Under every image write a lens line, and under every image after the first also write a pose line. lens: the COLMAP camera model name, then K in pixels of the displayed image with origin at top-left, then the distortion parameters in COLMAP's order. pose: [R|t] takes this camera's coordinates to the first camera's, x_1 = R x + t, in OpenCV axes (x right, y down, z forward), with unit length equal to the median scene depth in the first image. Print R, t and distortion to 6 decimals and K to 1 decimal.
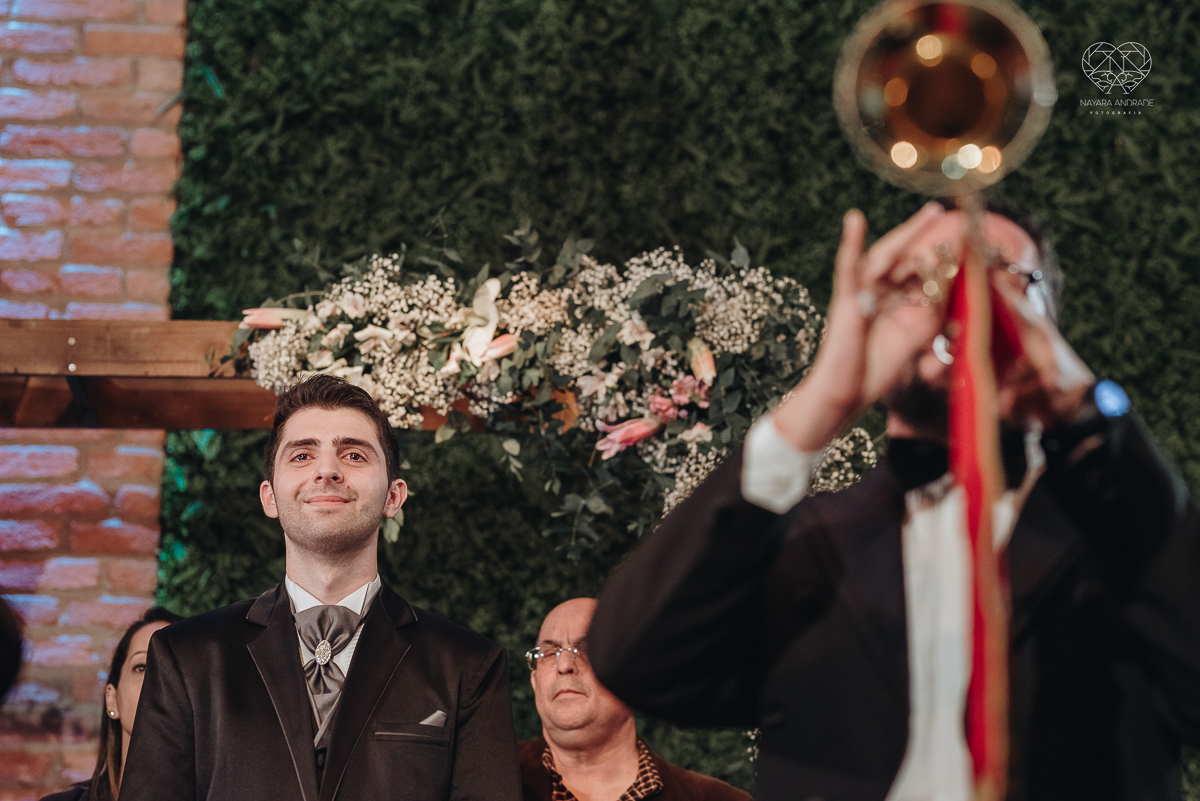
lens RADIAL K [[2938.9, 0, 600.0], [0, 2938.9, 400.5], [0, 0, 1]] dist [-0.003668, -0.629795]
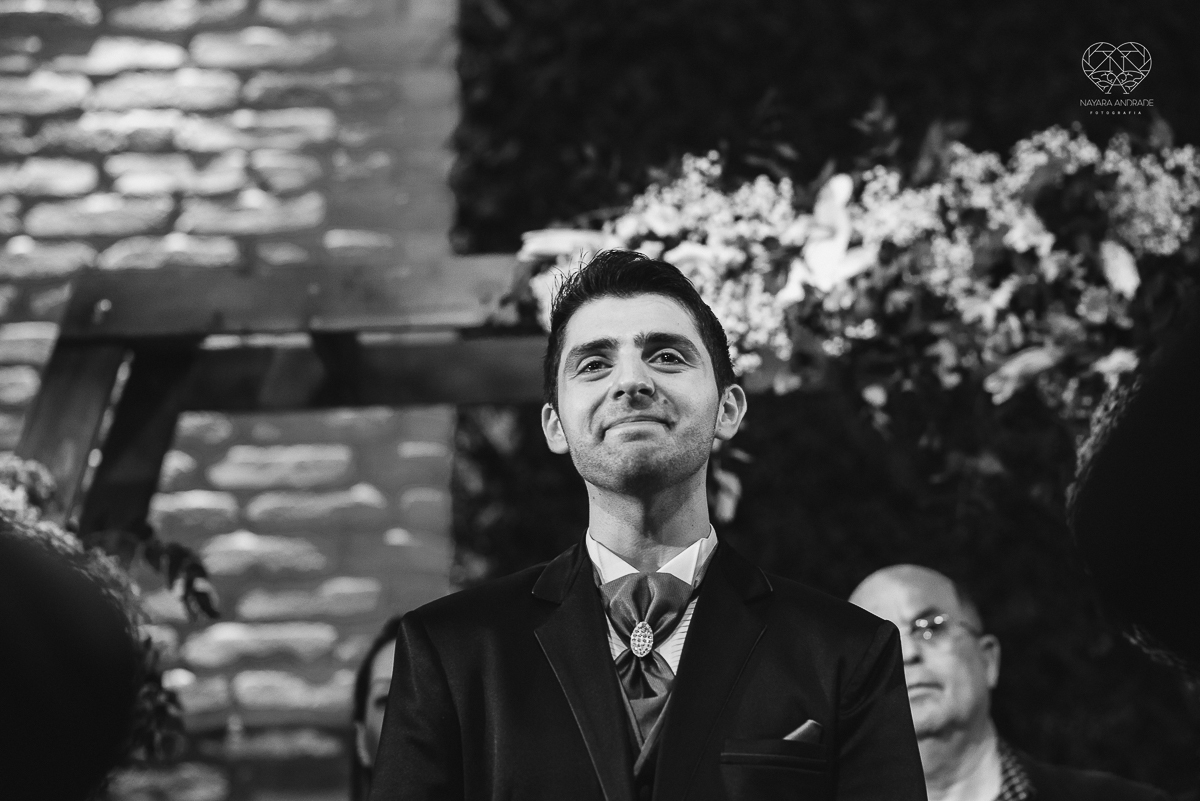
lens RADIAL K [[2845.6, 0, 600.0], [0, 2845.6, 400.5], [0, 0, 1]] dist [0.028267, -0.551976]
pose [[0.992986, -0.049403, -0.107415, -0.021662], [0.046793, 0.998548, -0.026683, 0.034751], [0.108577, 0.021470, 0.993856, 0.246713]]
